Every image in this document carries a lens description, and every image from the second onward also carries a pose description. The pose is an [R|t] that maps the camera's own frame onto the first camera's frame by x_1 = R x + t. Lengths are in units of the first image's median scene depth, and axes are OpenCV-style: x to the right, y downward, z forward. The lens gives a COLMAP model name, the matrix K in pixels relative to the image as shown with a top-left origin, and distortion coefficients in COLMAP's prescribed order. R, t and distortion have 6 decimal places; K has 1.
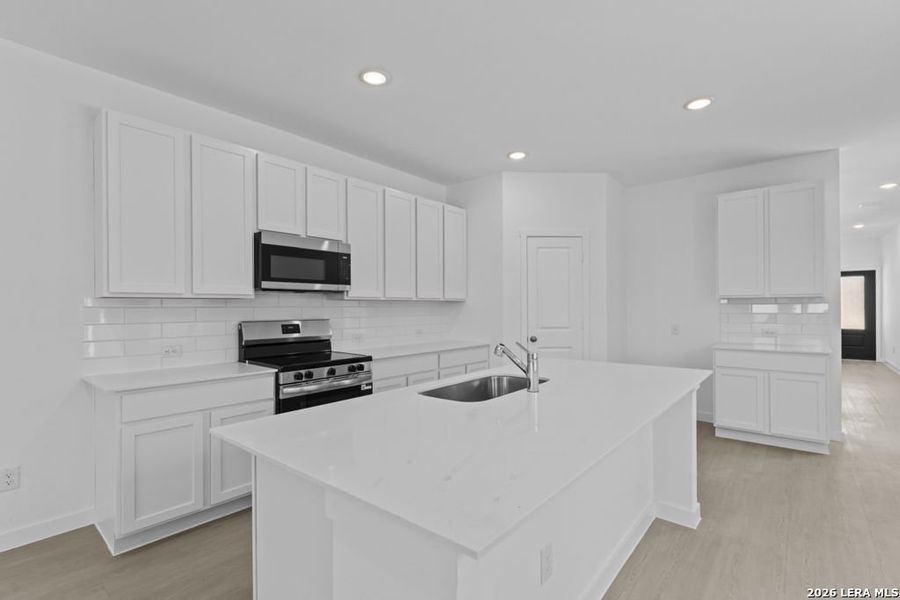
lens RADIAL K [[408.8, 0, 452.8], [0, 408.8, 303.3], [0, 0, 1]] dist [0.000460, -0.000512]
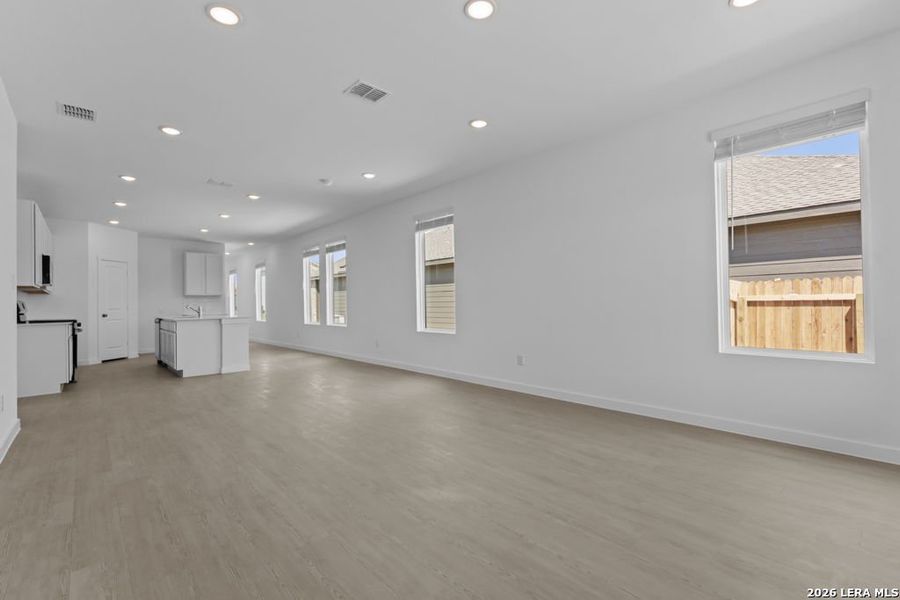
lens RADIAL K [[408.8, 0, 448.4], [0, 408.8, 300.1], [0, 0, 1]] dist [0.000460, -0.000512]
pose [[0.134459, 0.013129, 0.990832, -1.691605], [0.006784, 0.999877, -0.014169, 0.065634], [-0.990896, 0.008627, 0.134353, -0.938370]]
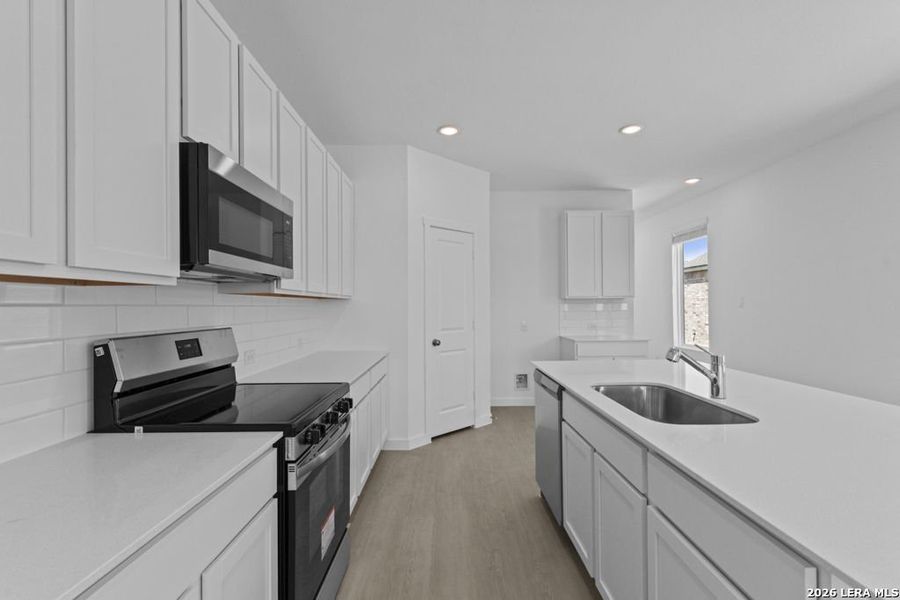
lens RADIAL K [[416.2, 0, 449.3], [0, 416.2, 296.3], [0, 0, 1]] dist [-0.005034, -0.000263]
pose [[0.756683, 0.014427, 0.653623, -0.436834], [-0.001819, 0.999799, -0.019962, 0.006649], [-0.653779, 0.013916, 0.756557, 0.355441]]
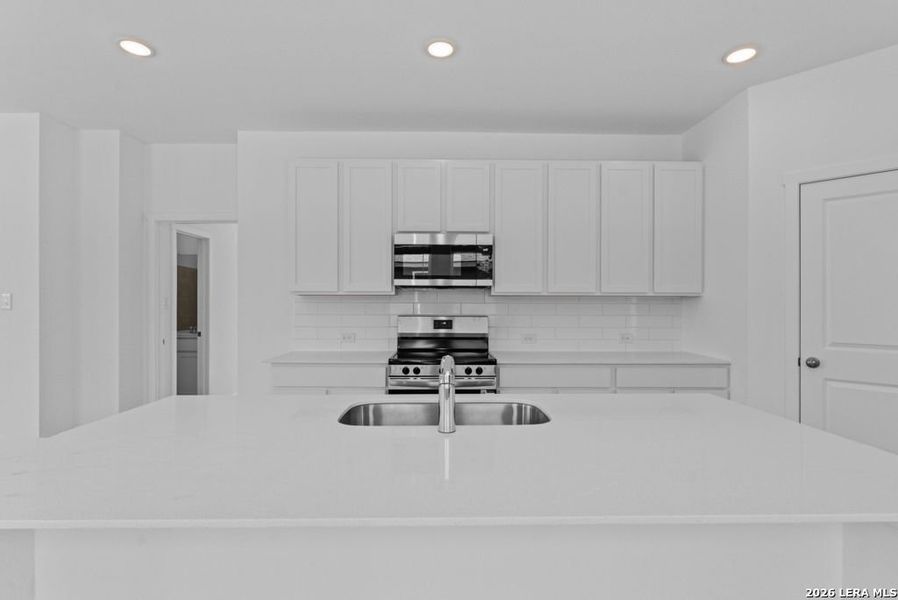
lens RADIAL K [[382.5, 0, 451.4], [0, 382.5, 308.5], [0, 0, 1]] dist [-0.005854, -0.001140]
pose [[0.671621, 0.015944, -0.740724, 0.296261], [-0.000493, 0.999778, 0.021073, 0.001958], [0.740895, -0.013788, 0.671479, 0.328403]]
